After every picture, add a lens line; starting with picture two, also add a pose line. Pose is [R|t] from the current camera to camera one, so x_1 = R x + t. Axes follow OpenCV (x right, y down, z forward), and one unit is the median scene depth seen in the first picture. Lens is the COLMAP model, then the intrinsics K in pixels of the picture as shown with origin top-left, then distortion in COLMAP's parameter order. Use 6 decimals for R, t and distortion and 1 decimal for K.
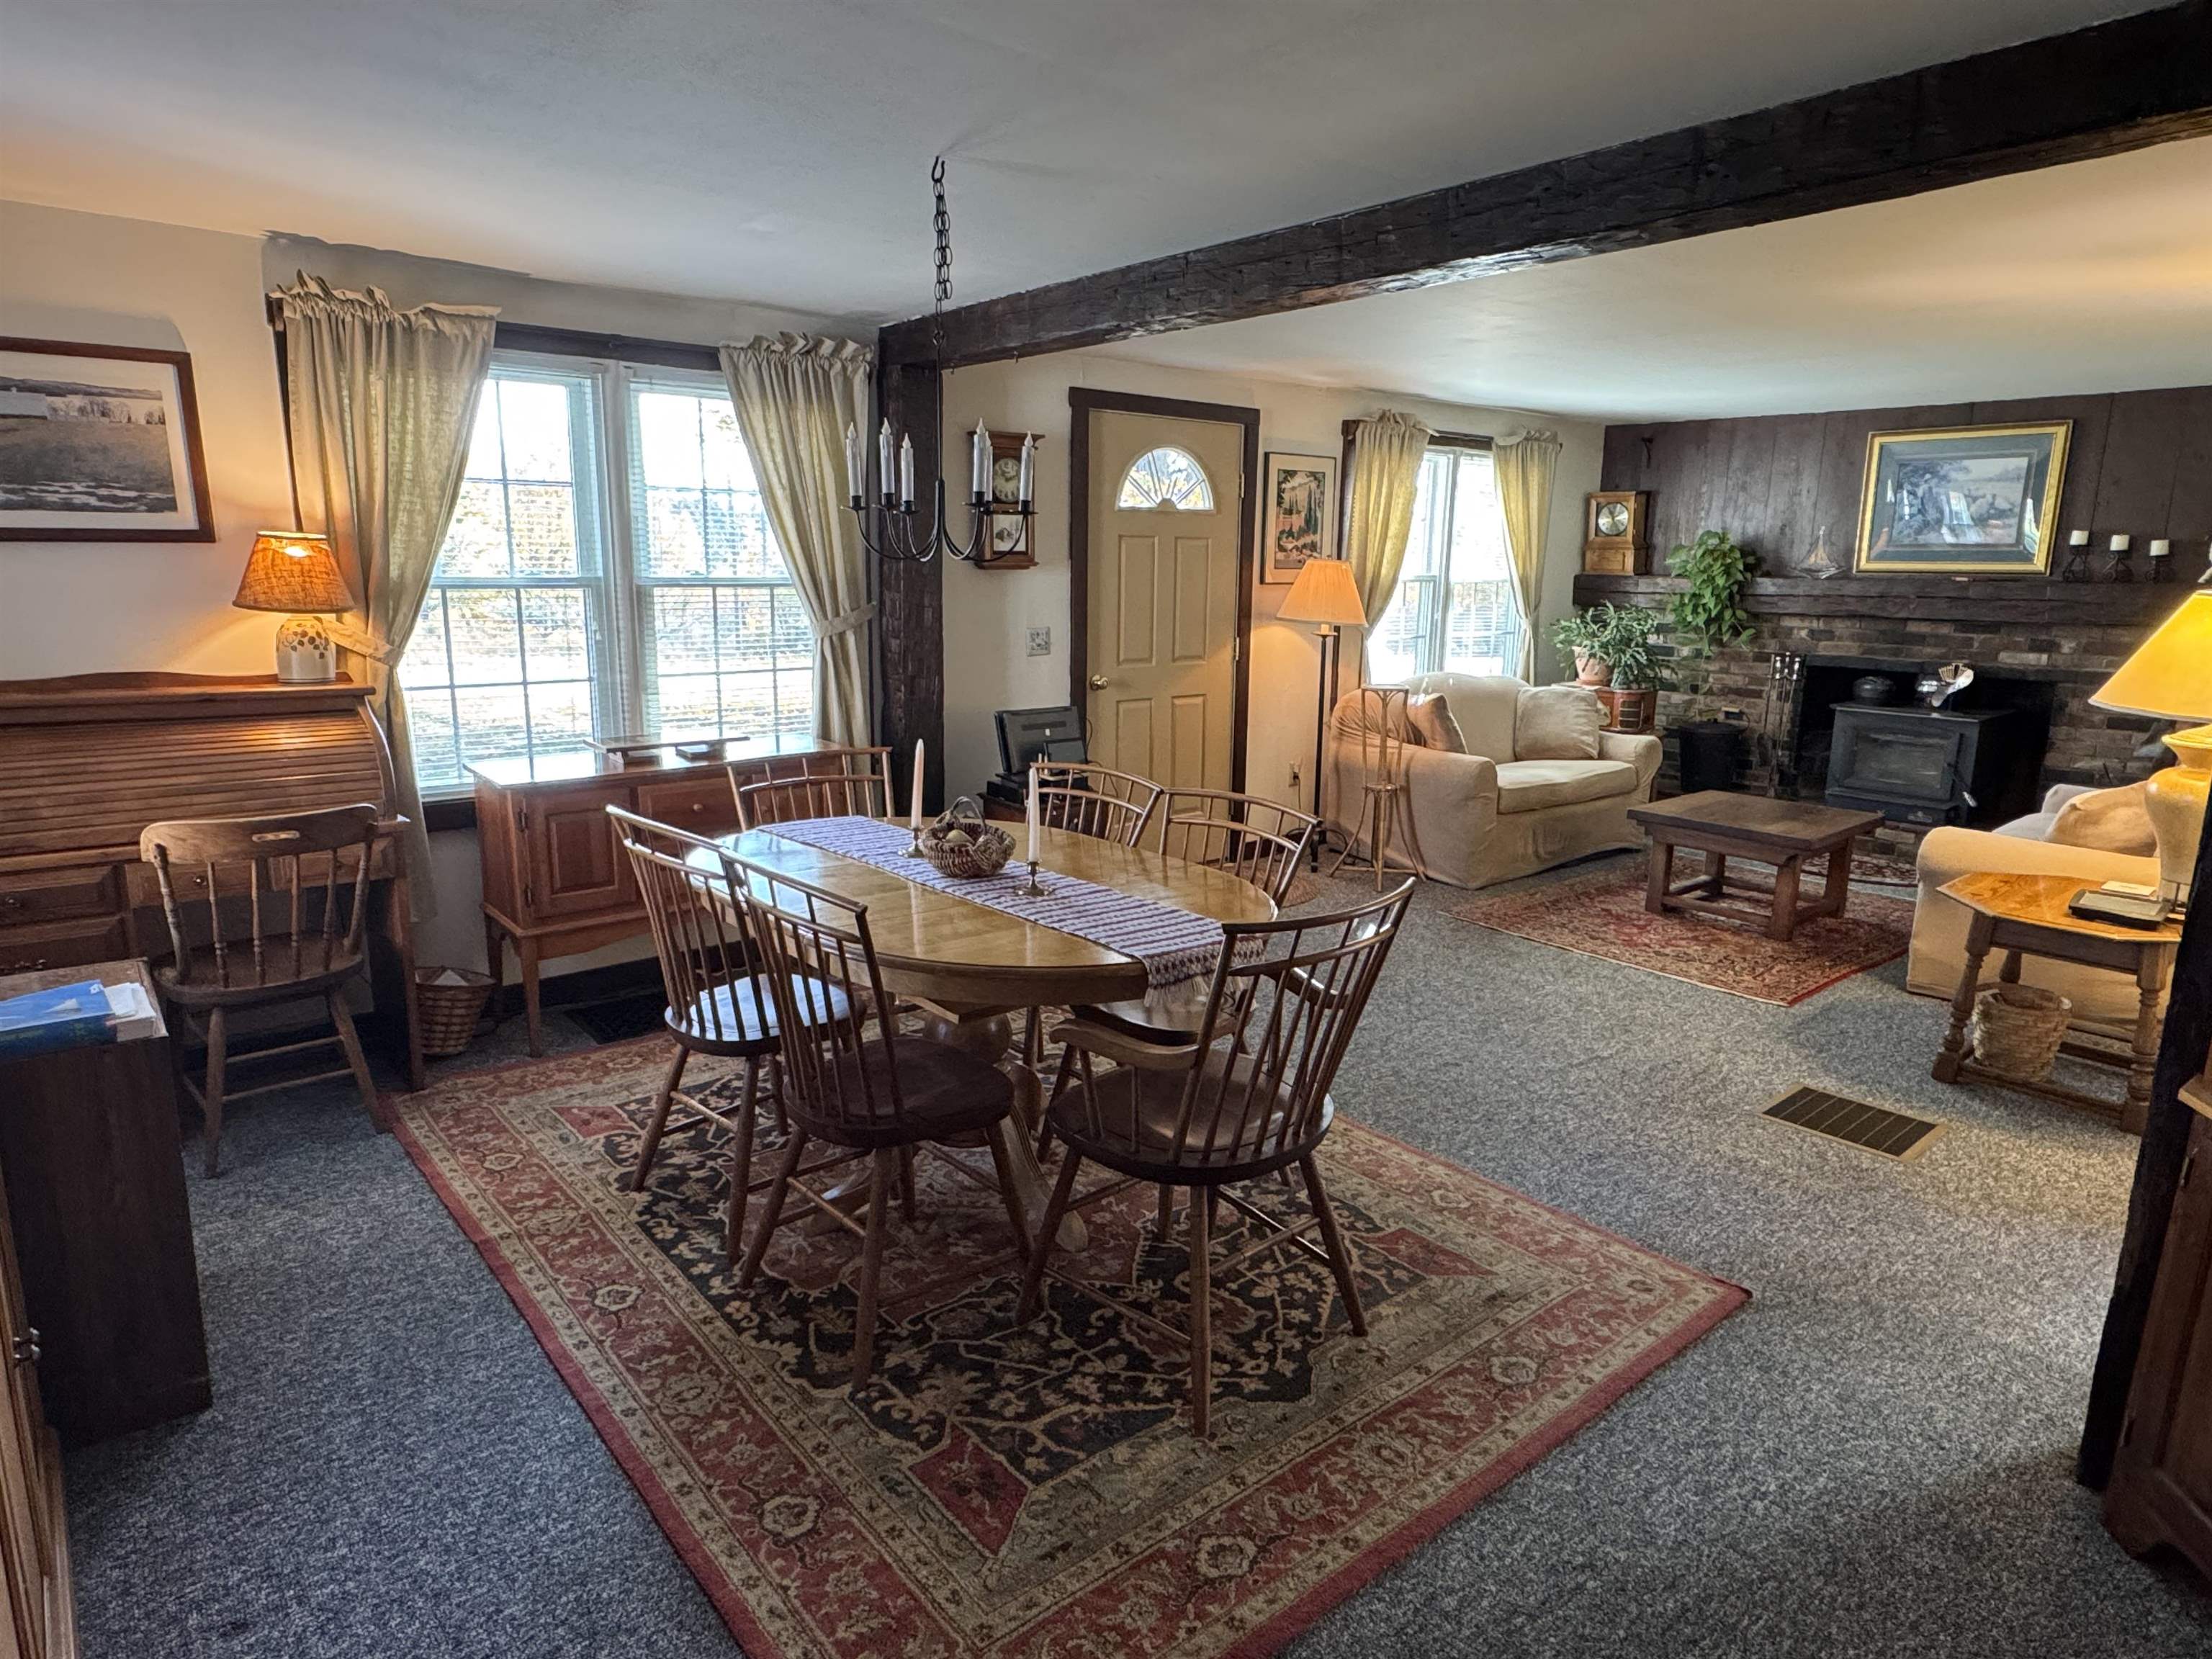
lens RADIAL K [[1294.3, 0, 1097.3], [0, 1294.3, 835.4], [0, 0, 1]] dist [-0.004915, 0.000750]
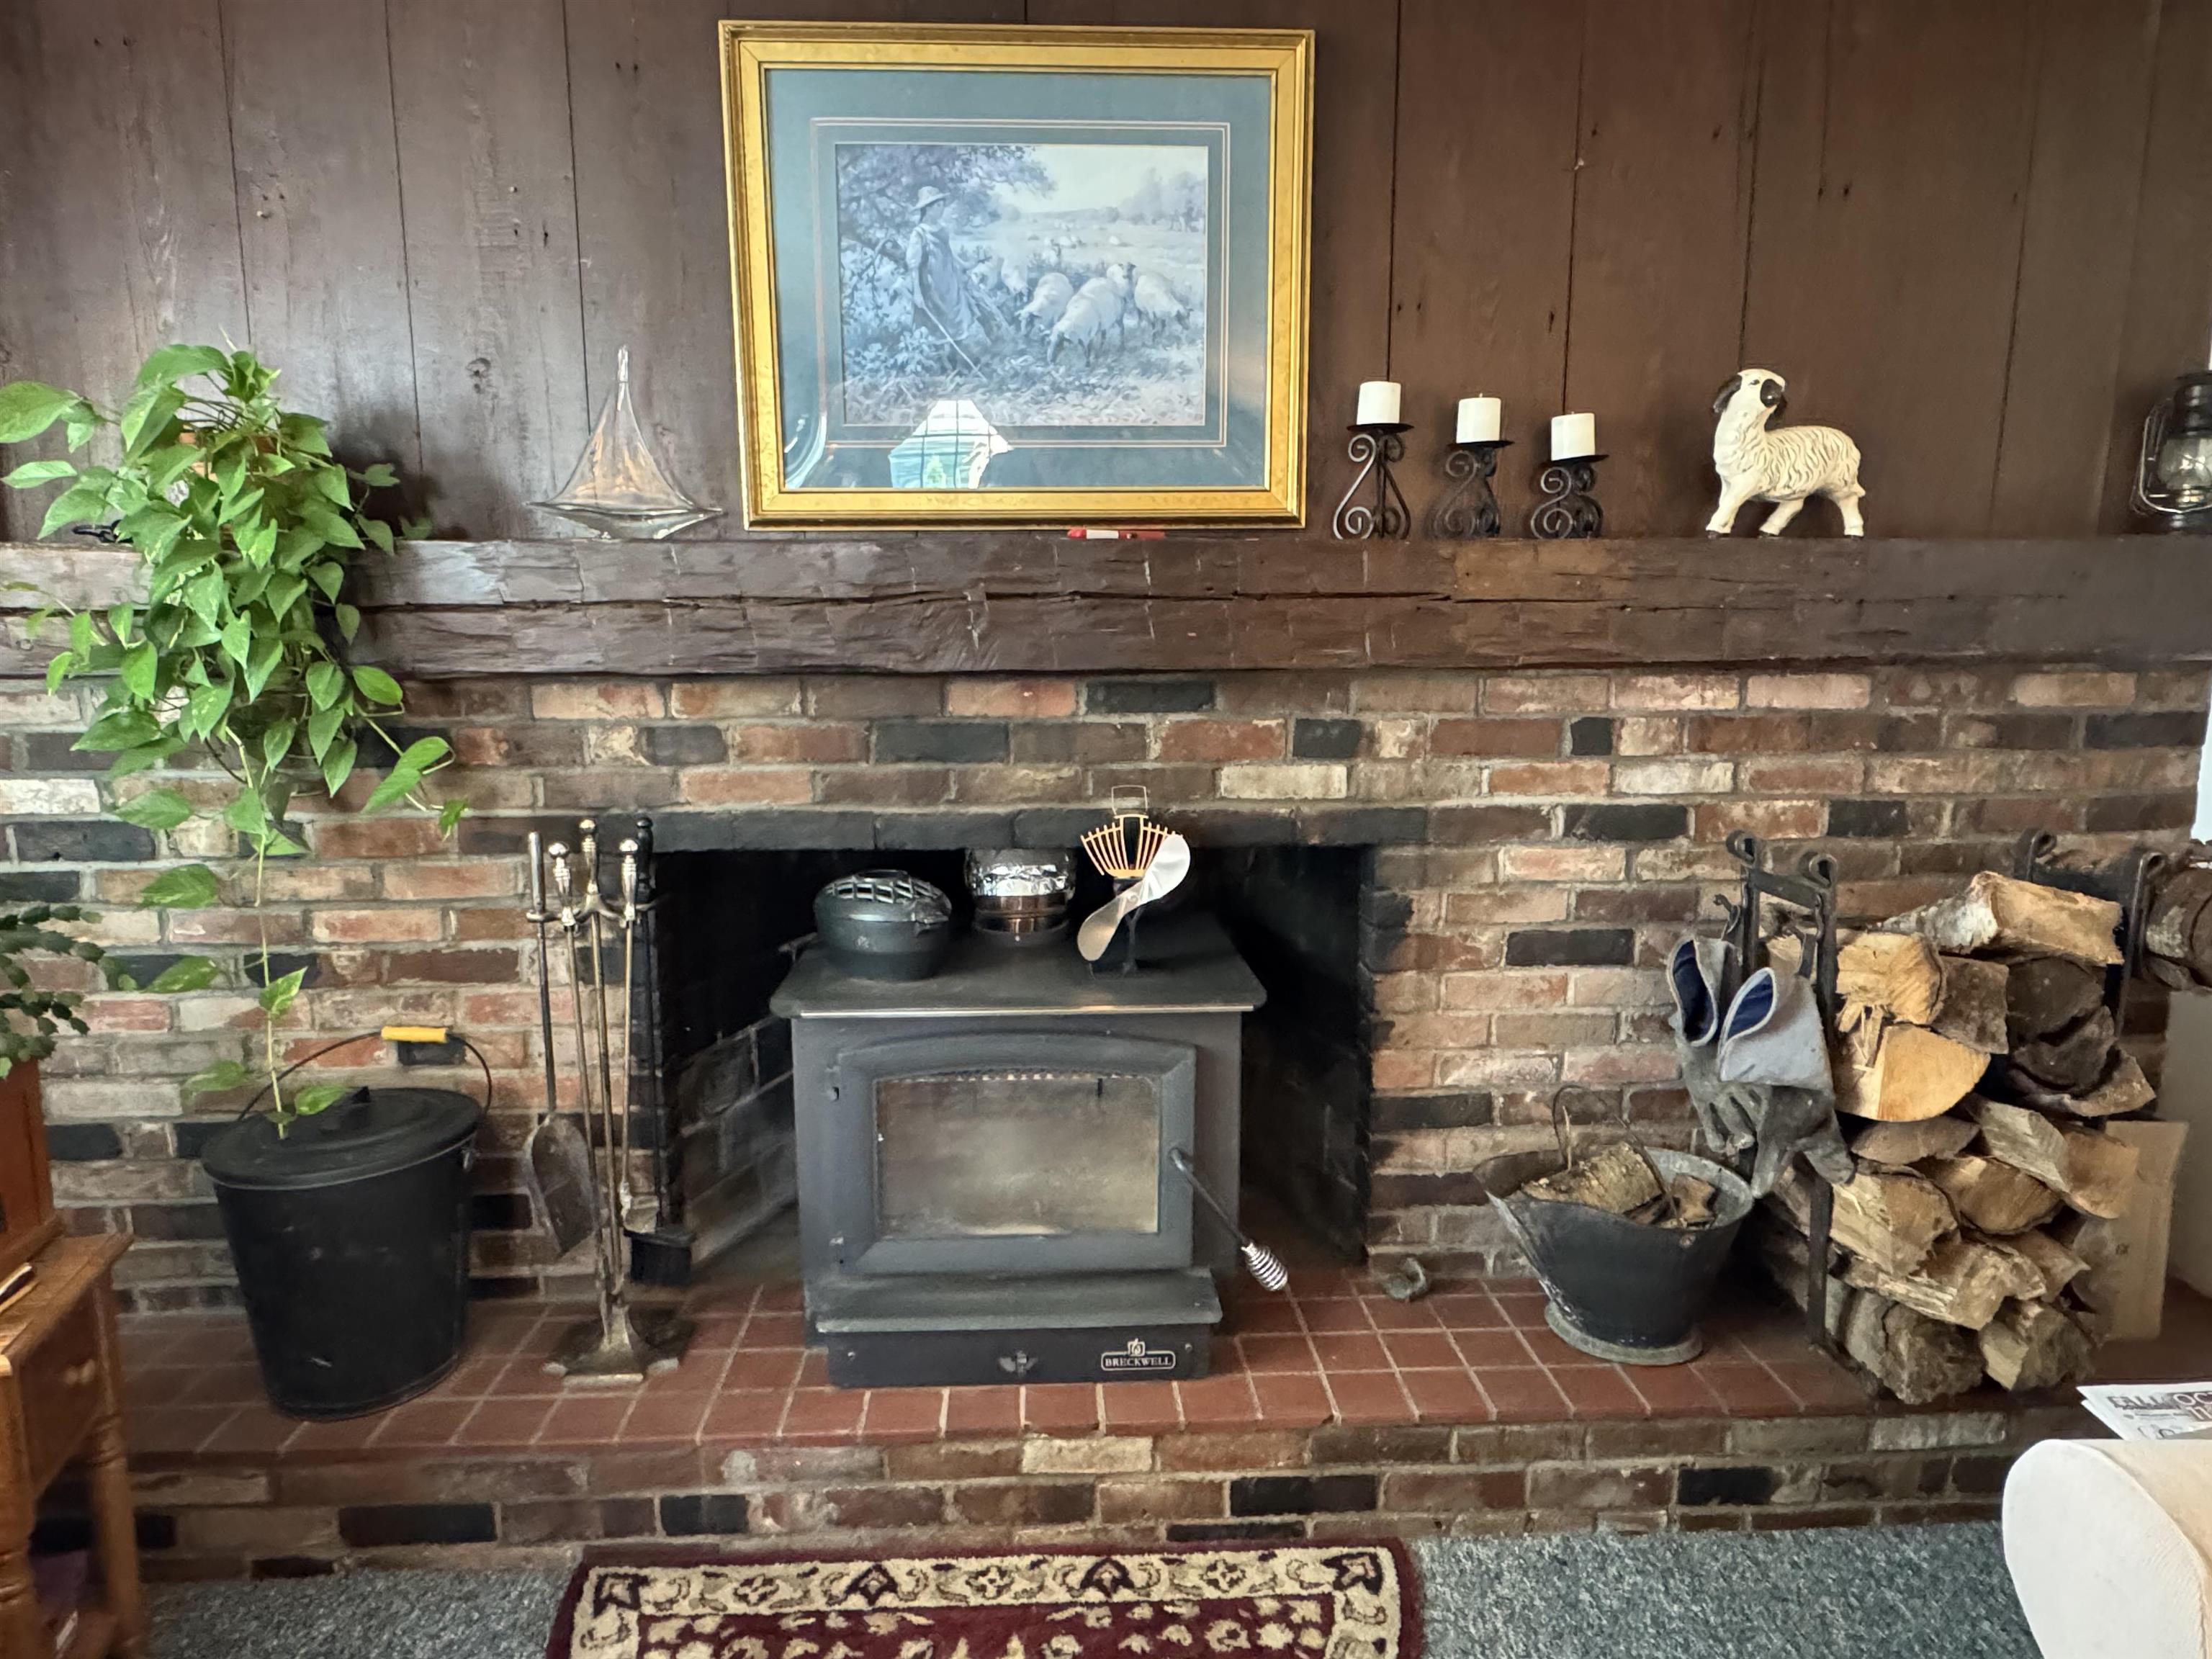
lens RADIAL K [[1294.3, 0, 1095.8], [0, 1294.3, 836.5], [0, 0, 1]] dist [-0.004915, 0.000750]
pose [[0.616509, -0.126726, 0.777083, 0.404092], [0.175679, 0.984221, 0.021129, -0.128732], [-0.767498, 0.123491, 0.629044, 0.775022]]
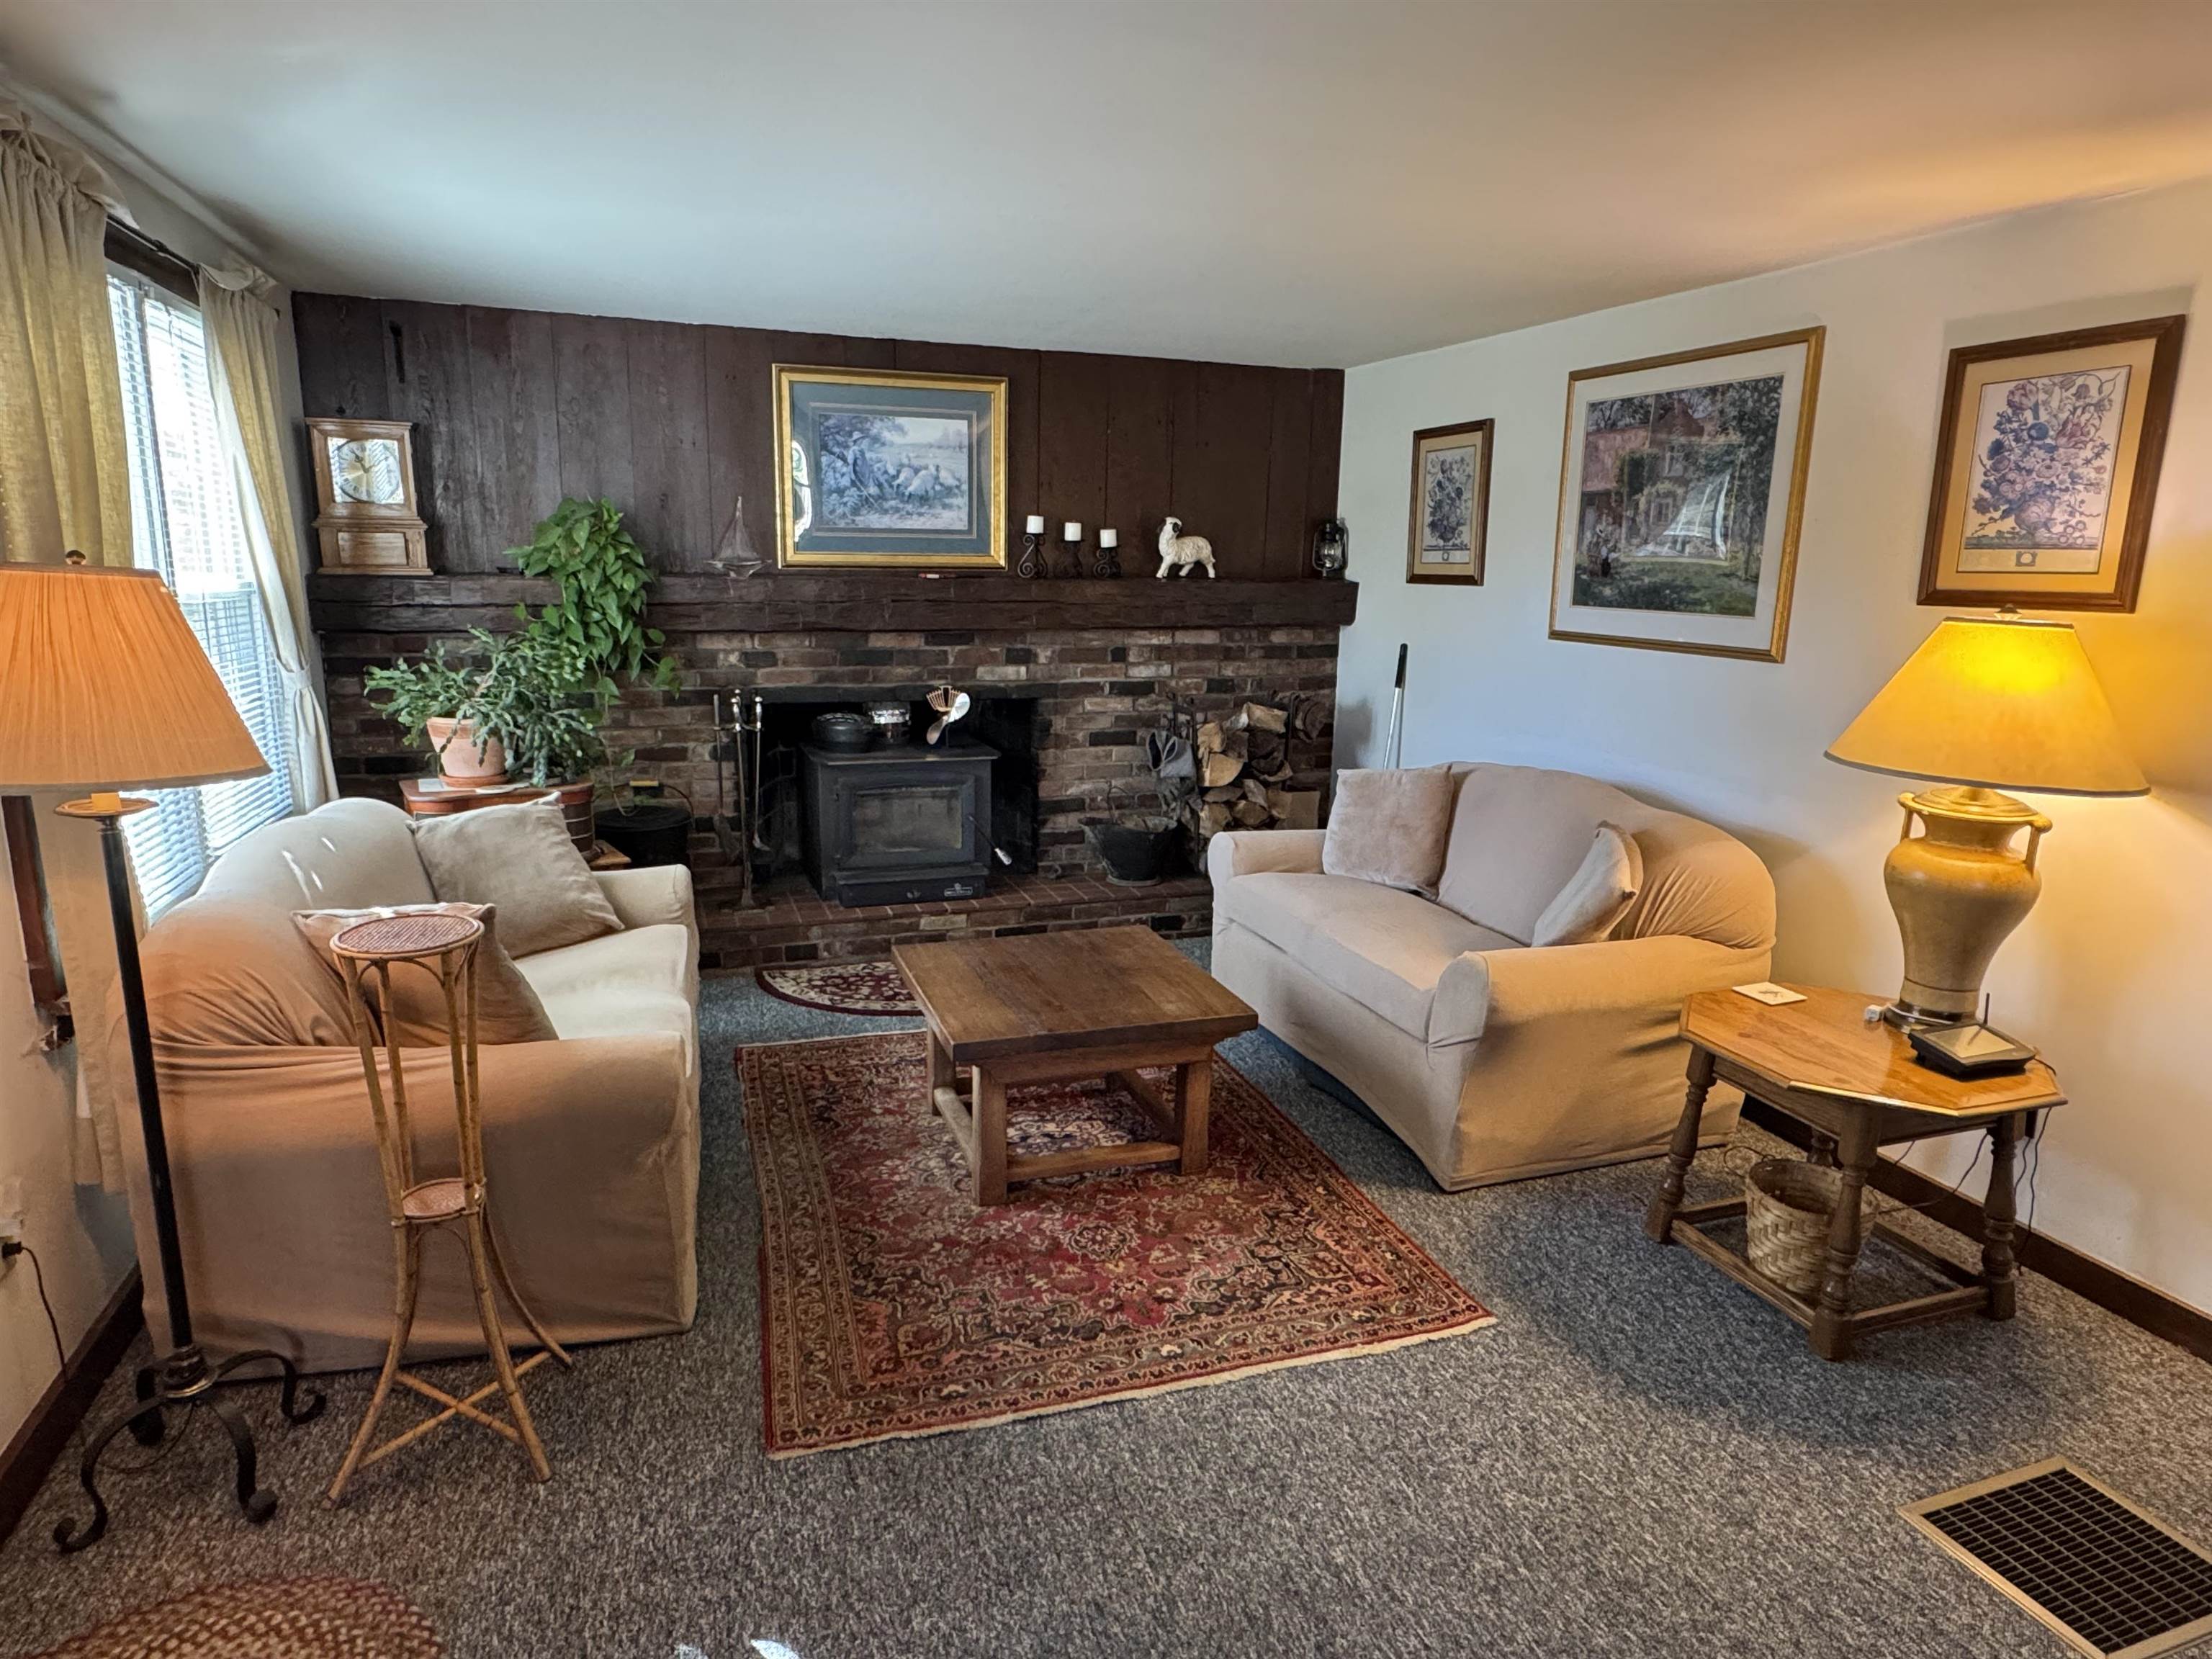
lens RADIAL K [[1294.3, 0, 1106.5], [0, 1294.3, 827.3], [0, 0, 1]] dist [-0.004915, 0.000750]
pose [[0.352672, -0.198406, 0.914471, -0.018753], [0.183287, 0.972980, 0.140414, -0.134442], [-0.917621, 0.118091, 0.379508, 0.597795]]
